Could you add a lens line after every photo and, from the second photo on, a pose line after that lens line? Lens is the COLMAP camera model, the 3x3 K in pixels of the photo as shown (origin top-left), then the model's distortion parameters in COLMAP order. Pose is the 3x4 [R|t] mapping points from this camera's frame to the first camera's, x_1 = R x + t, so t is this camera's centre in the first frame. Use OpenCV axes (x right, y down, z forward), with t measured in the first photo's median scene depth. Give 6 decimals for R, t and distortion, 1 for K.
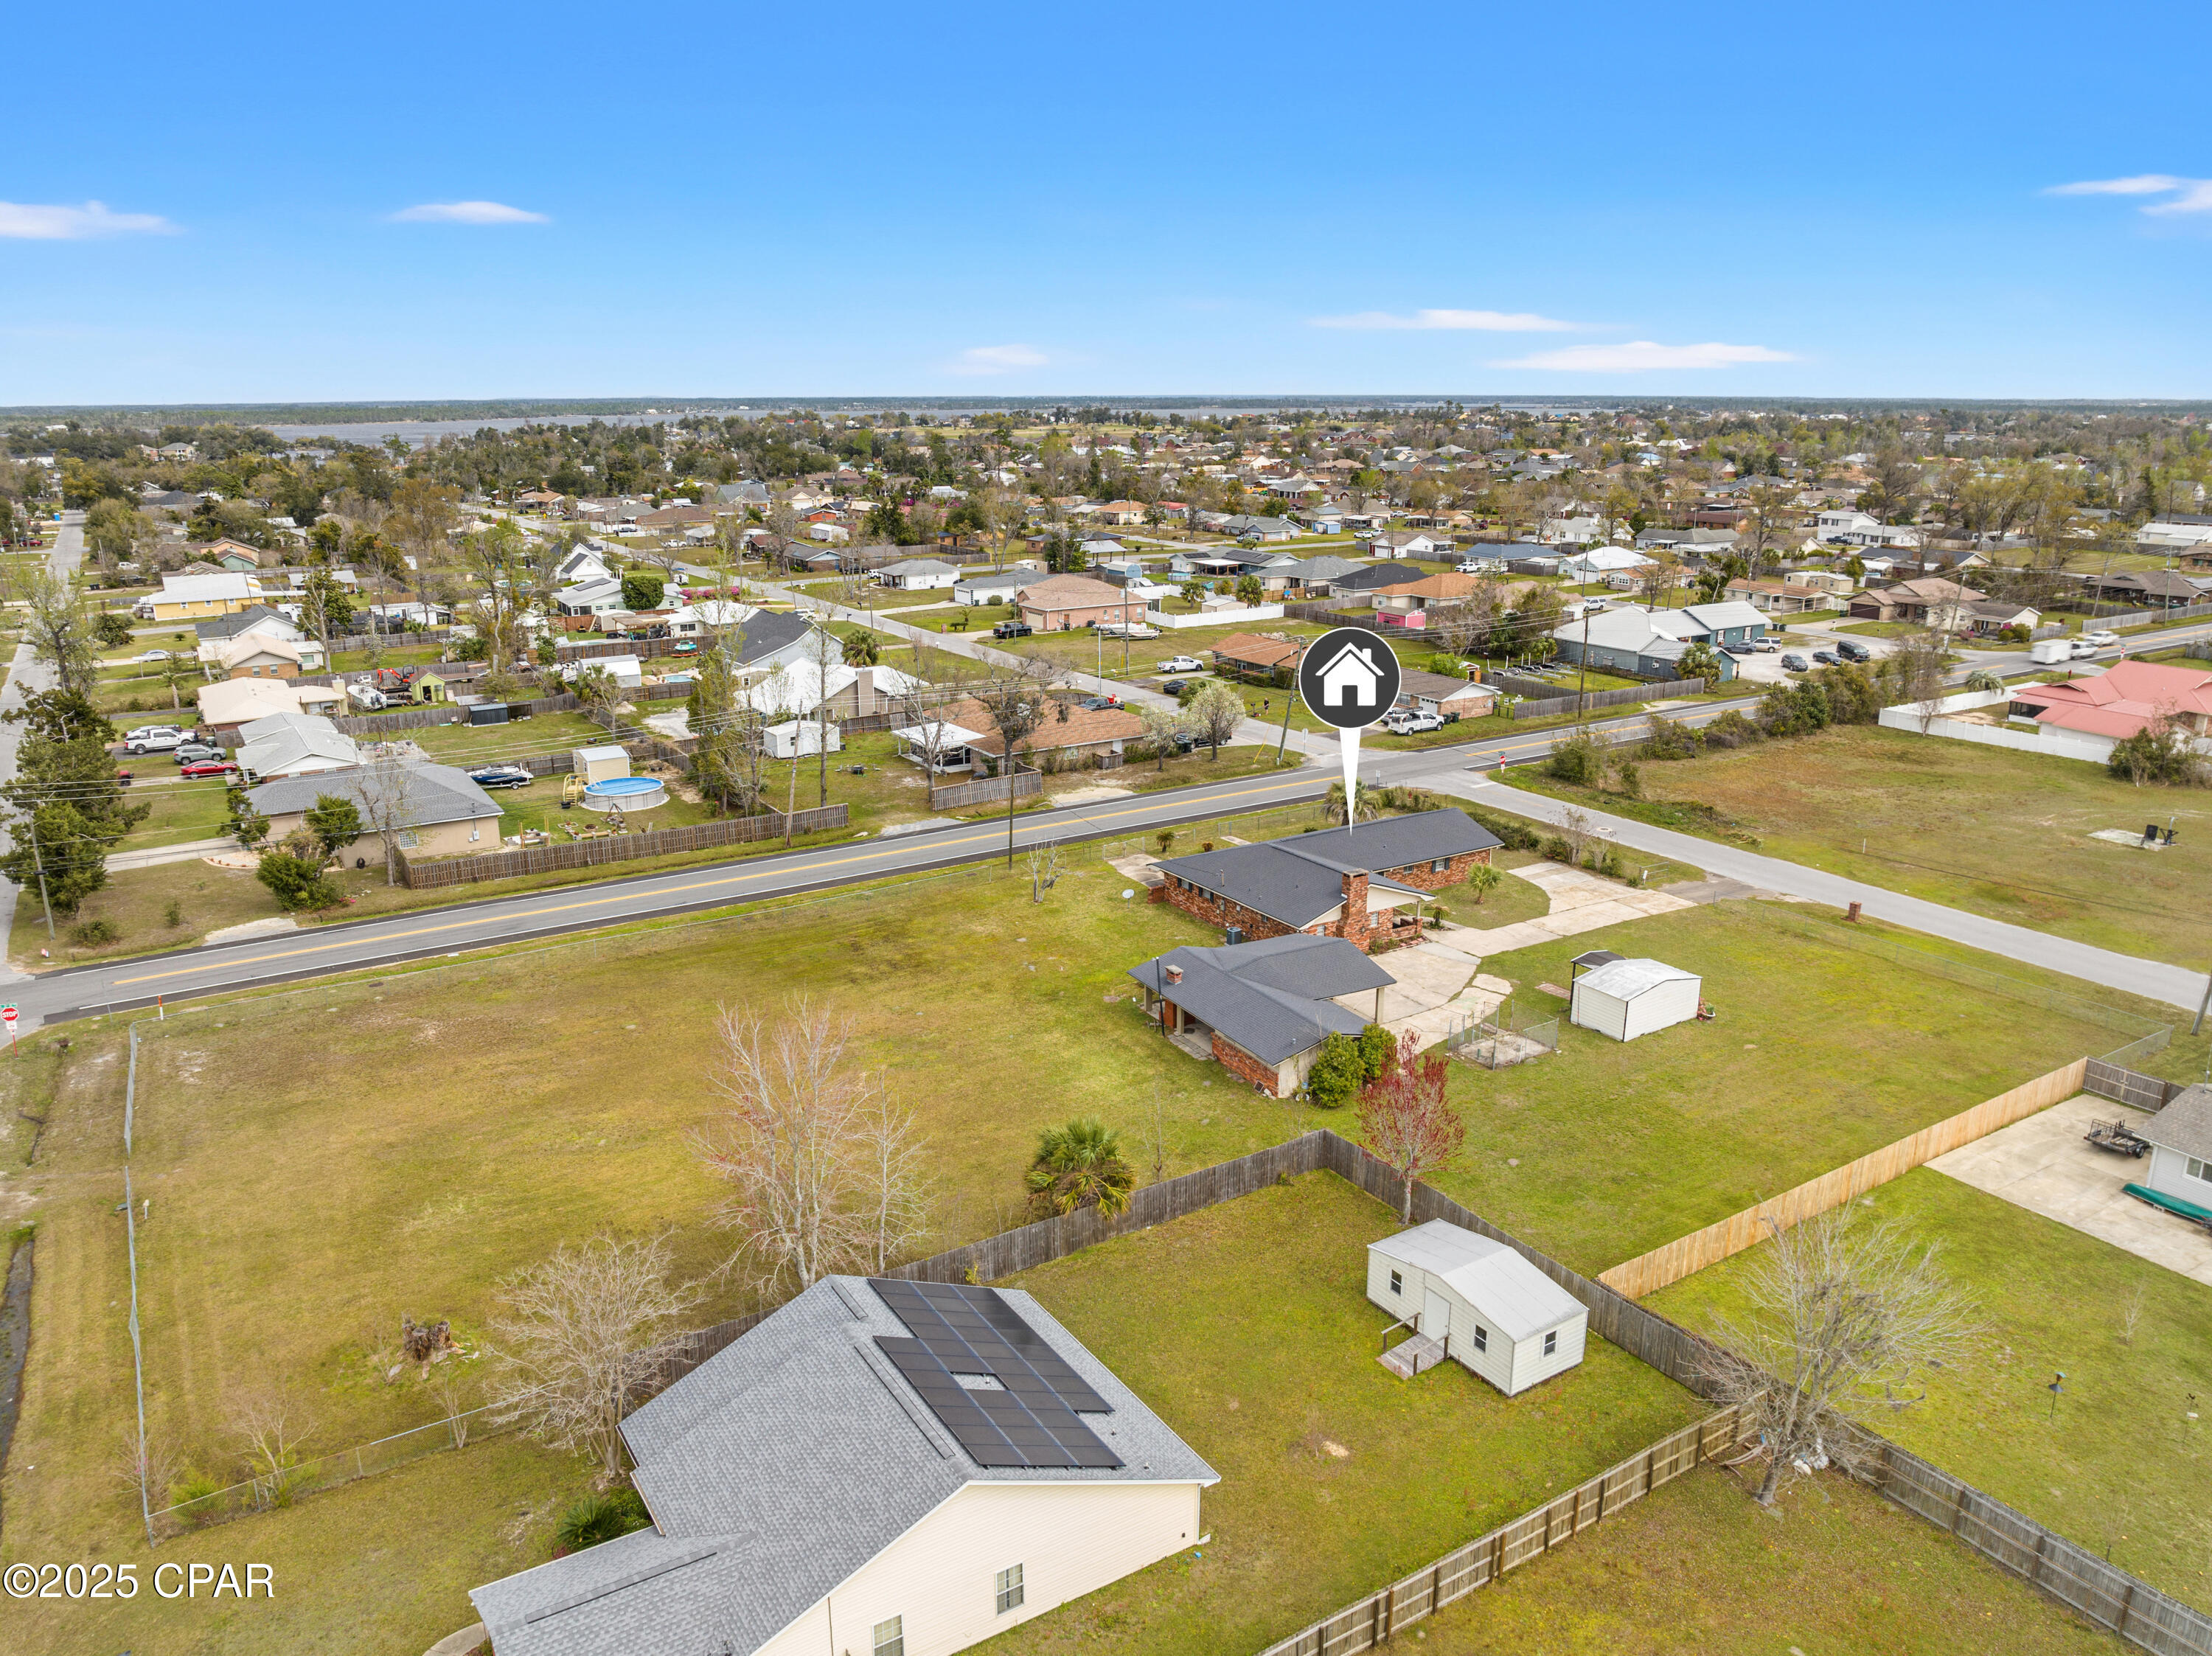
lens RADIAL K [[1564.6, 0, 1106.0], [0, 1564.6, 828.0], [0, 0, 1]] dist [-0.041677, 0.006302]
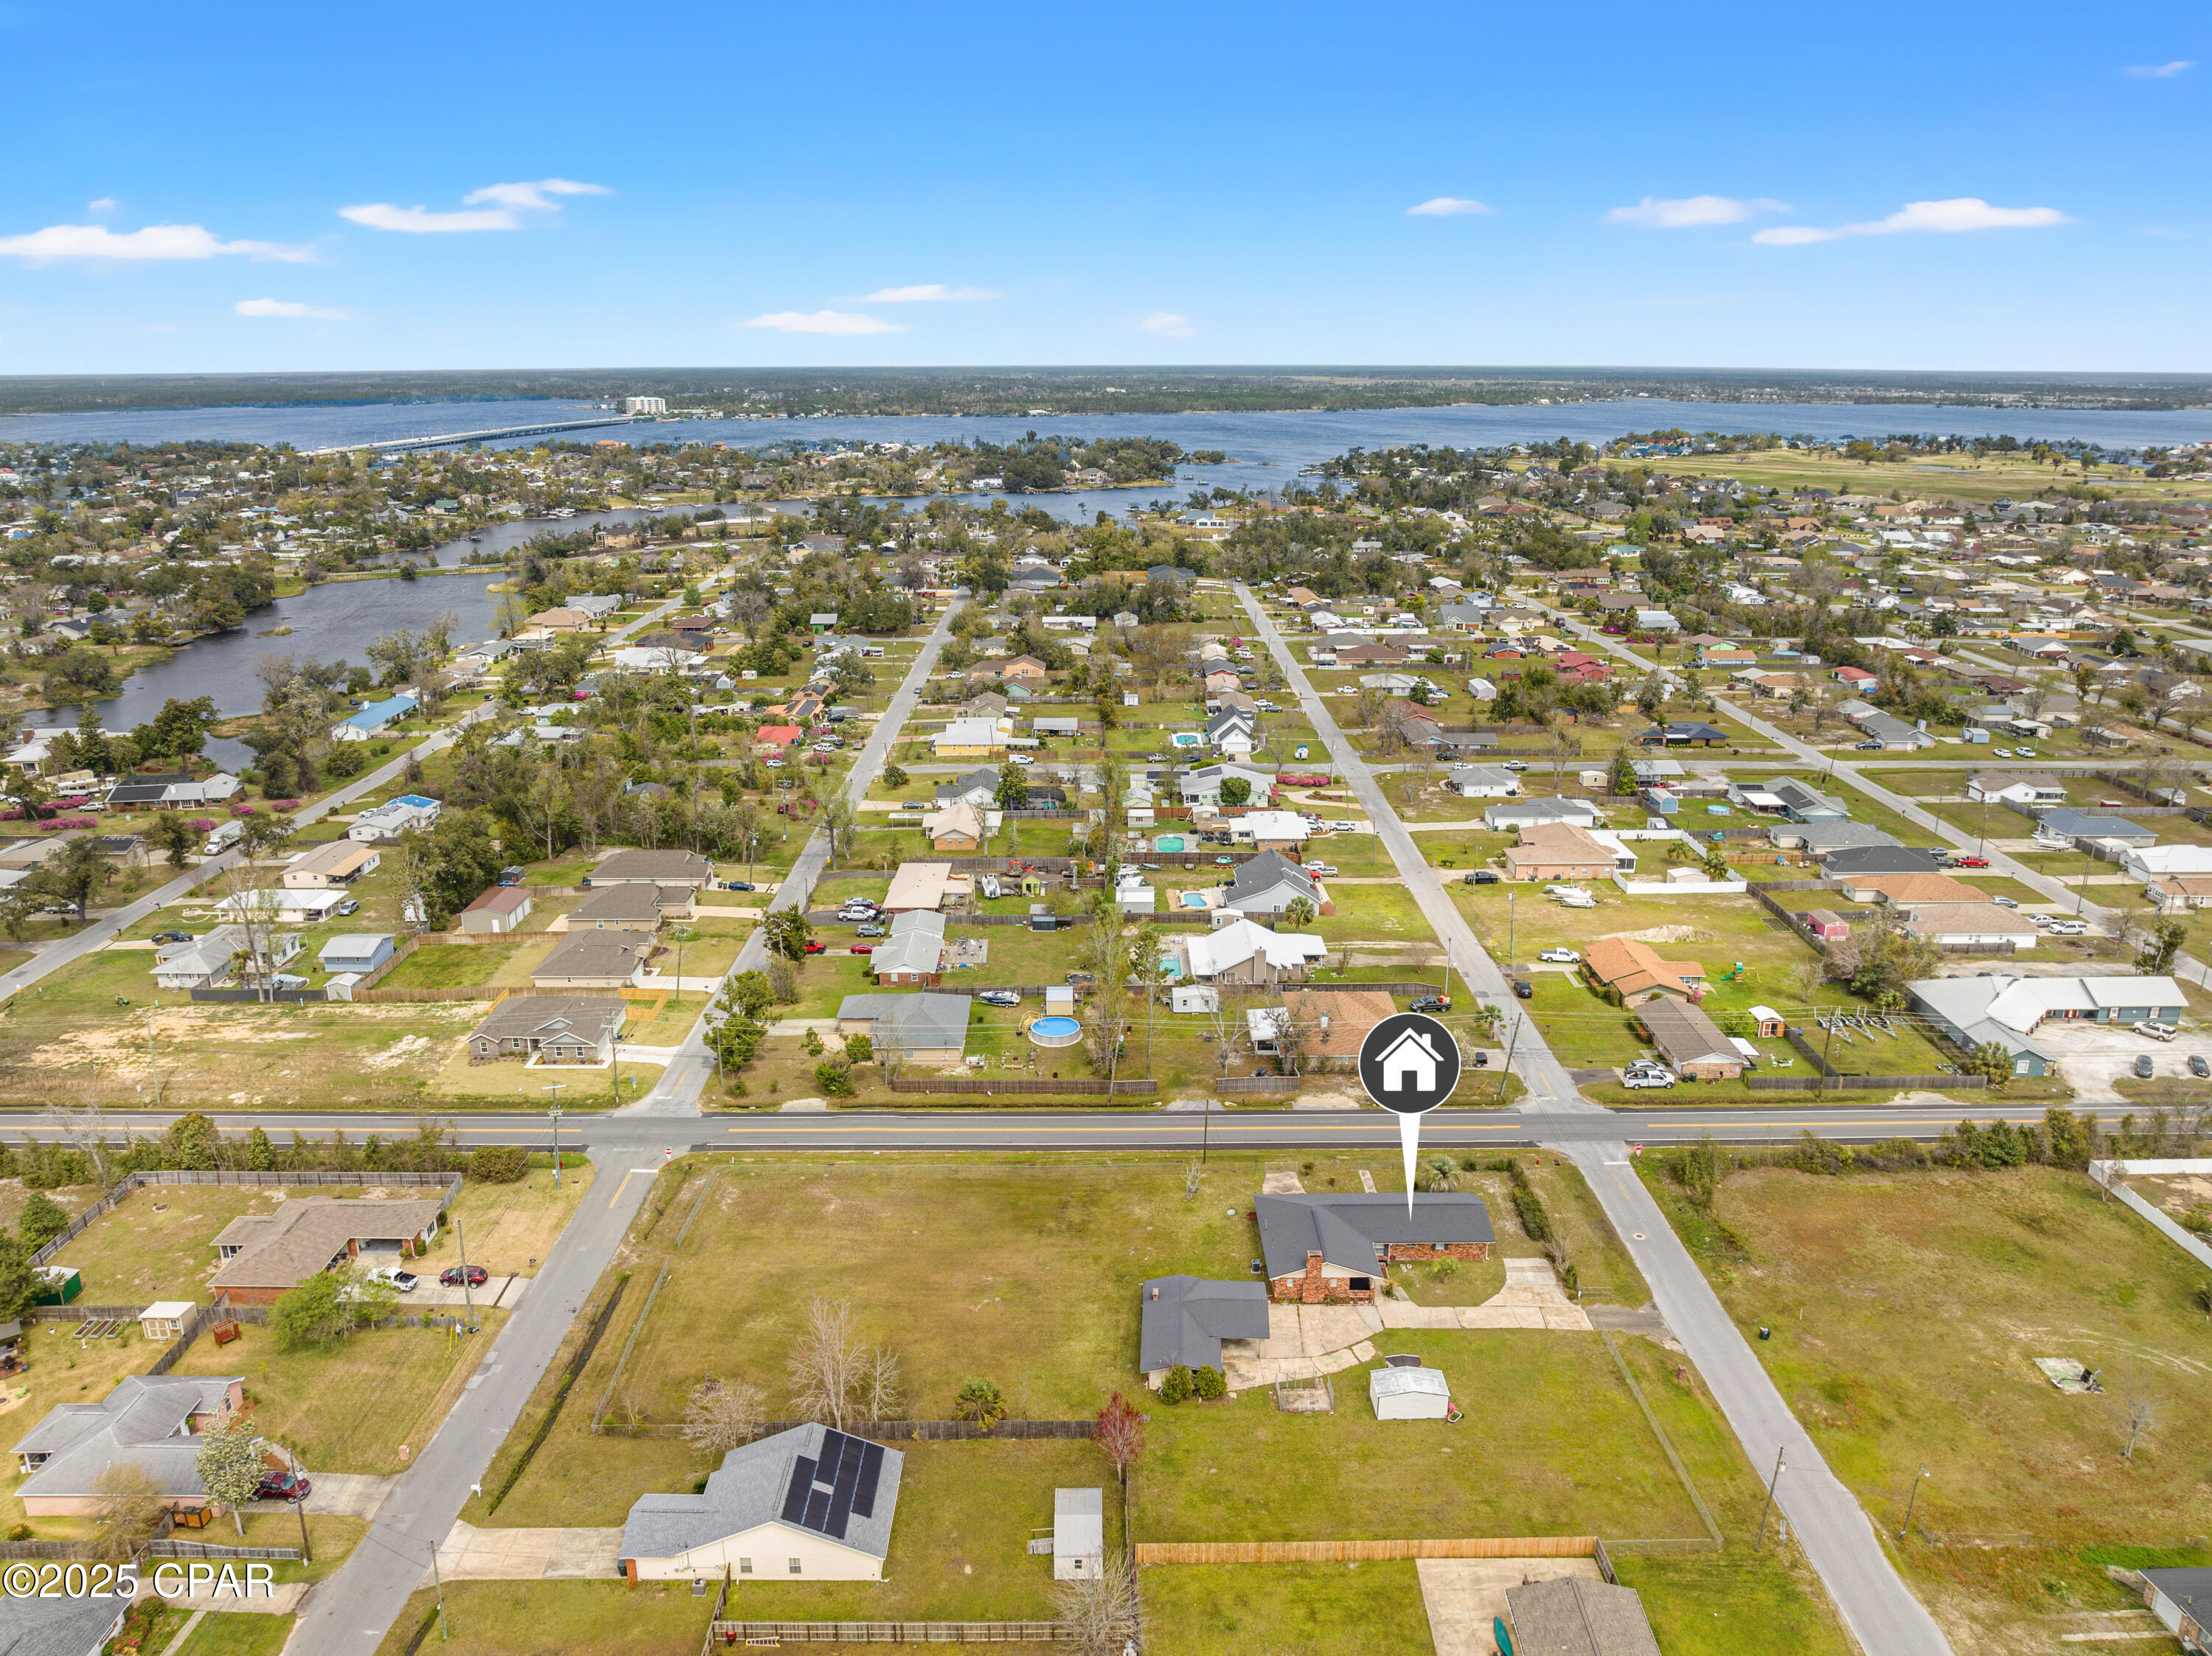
lens RADIAL K [[1554.6, 0, 1106.0], [0, 1554.6, 828.0], [0, 0, 1]] dist [-0.038508, -0.001500]
pose [[0.849740, 0.154573, -0.504032, 0.662821], [-0.143979, 0.987749, 0.060184, -0.435449], [0.507160, 0.021429, 0.861585, -0.454722]]
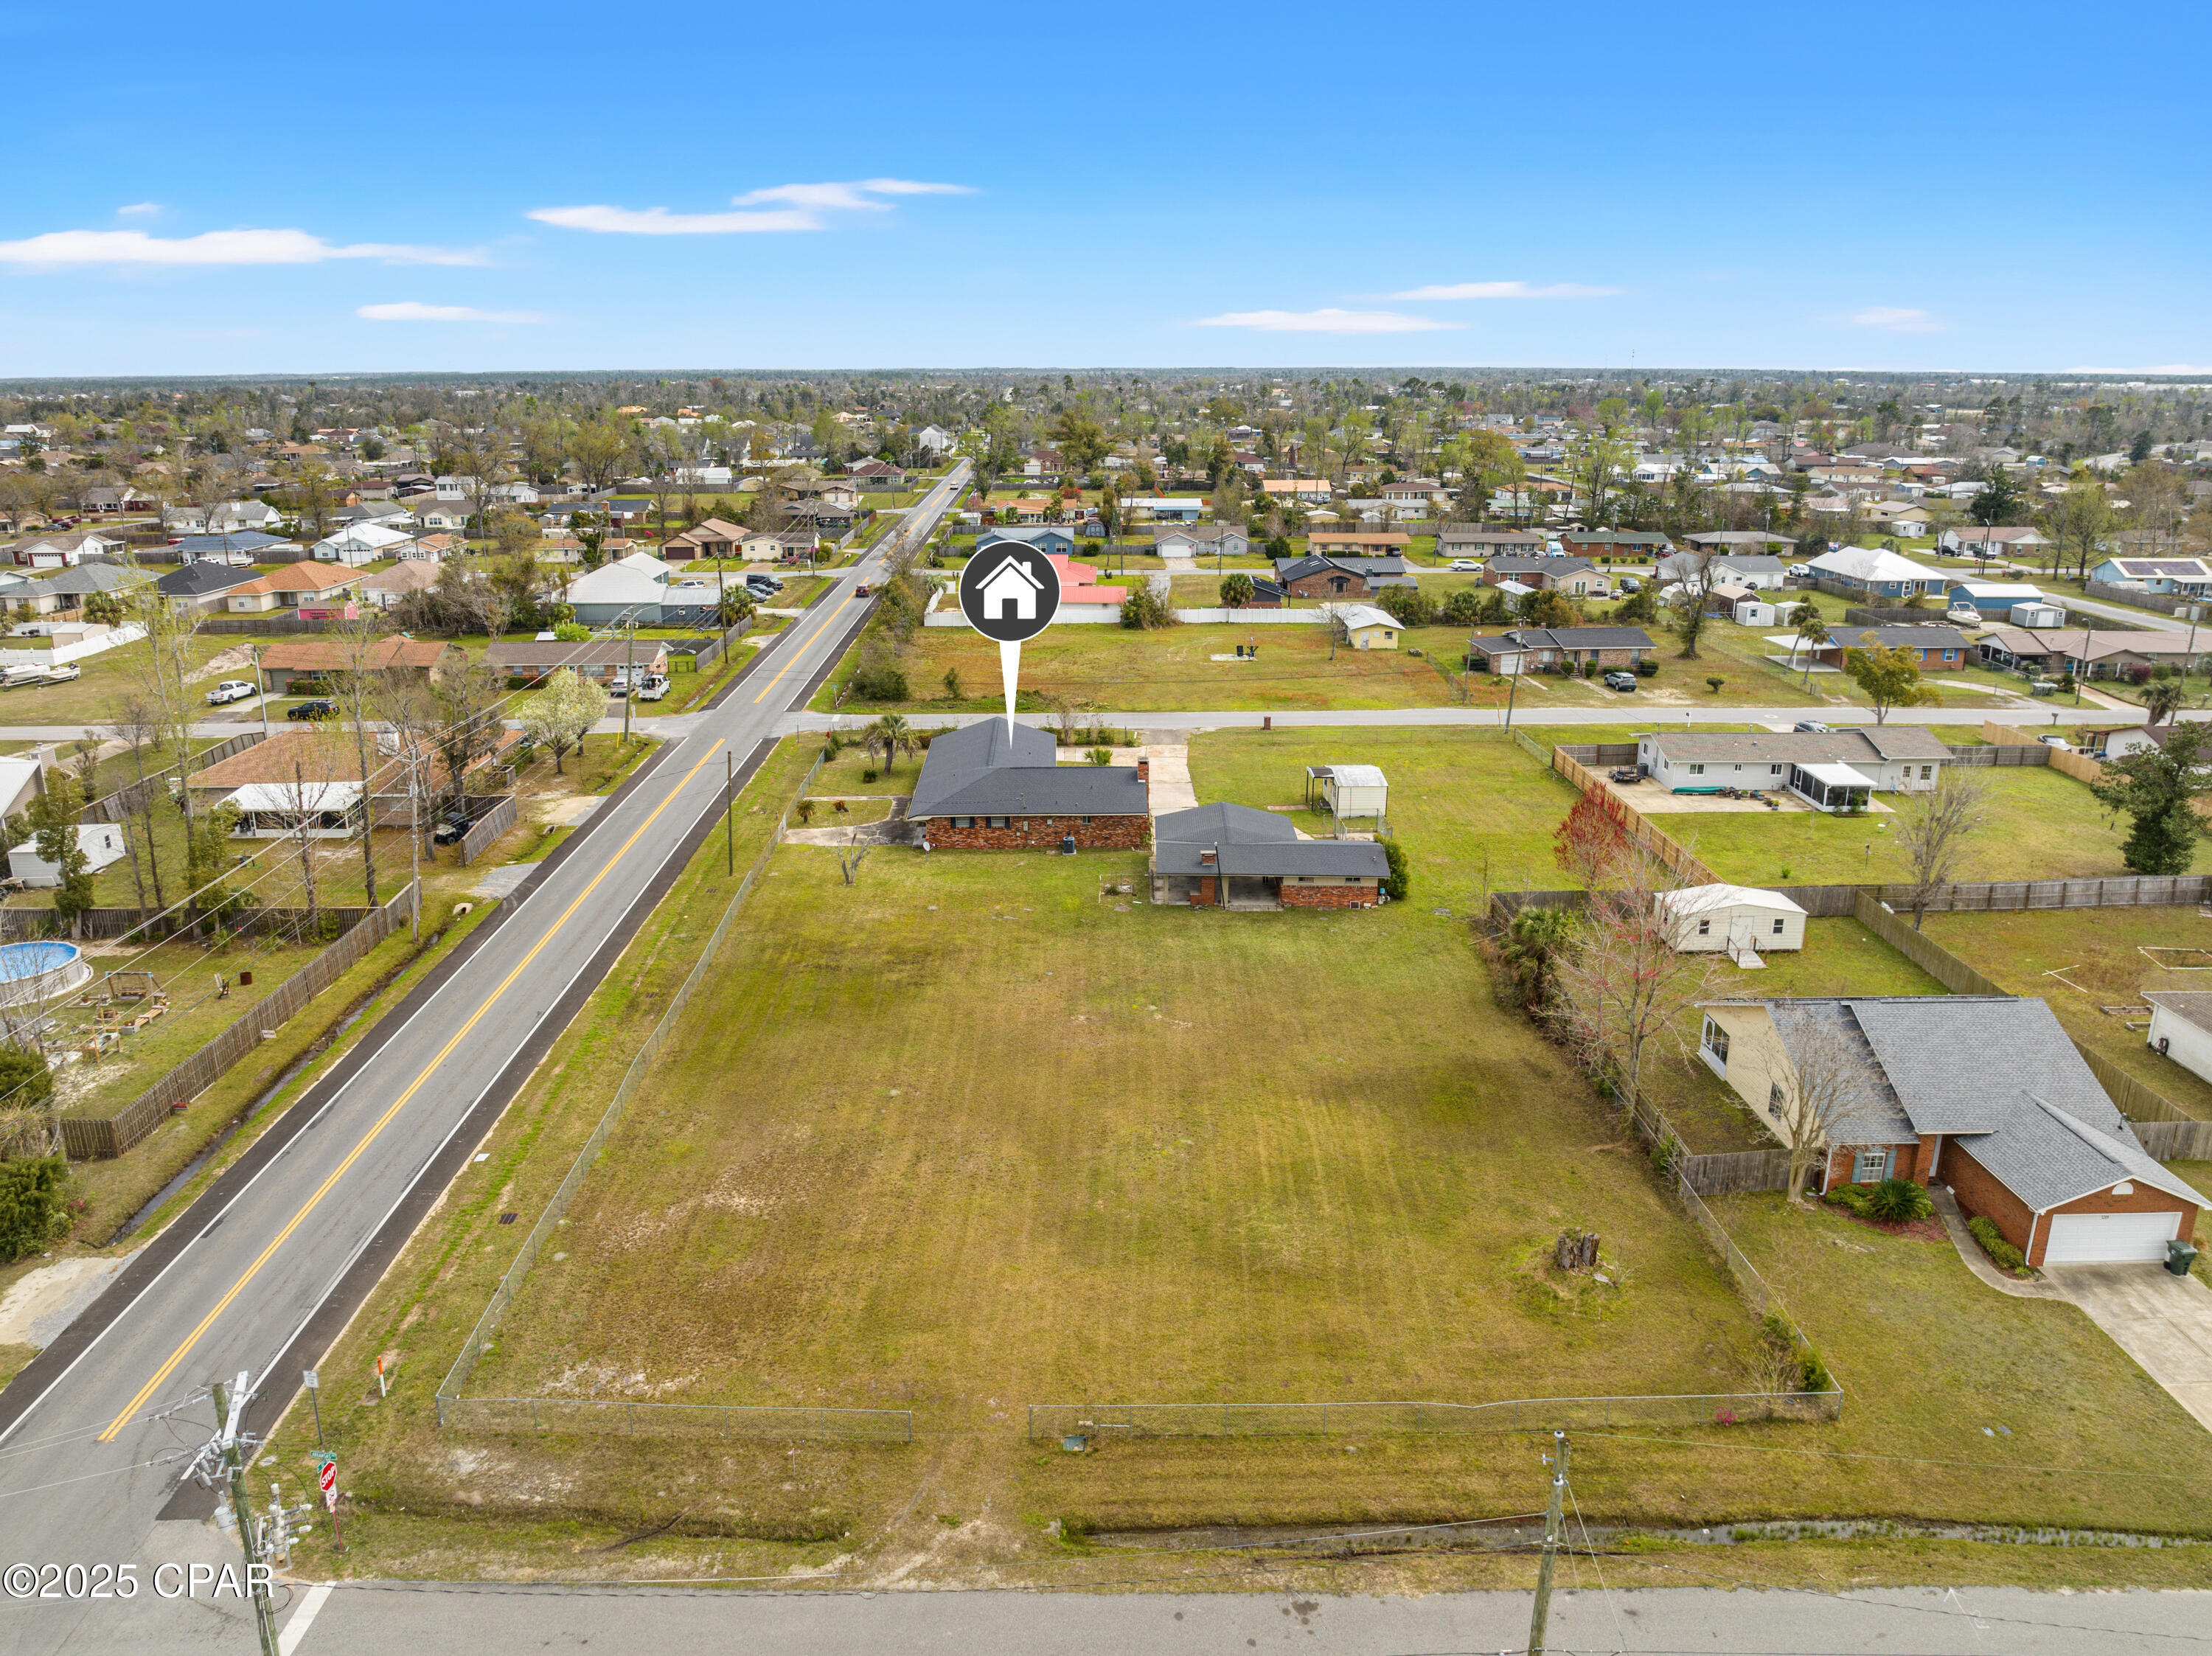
lens RADIAL K [[1554.6, 0, 1106.0], [0, 1554.6, 828.0], [0, 0, 1]] dist [-0.038508, -0.001500]
pose [[0.510145, -0.242432, 0.825215, -0.767105], [0.228756, 0.963140, 0.141535, -0.086651], [-0.829110, 0.116570, 0.546798, 0.367141]]
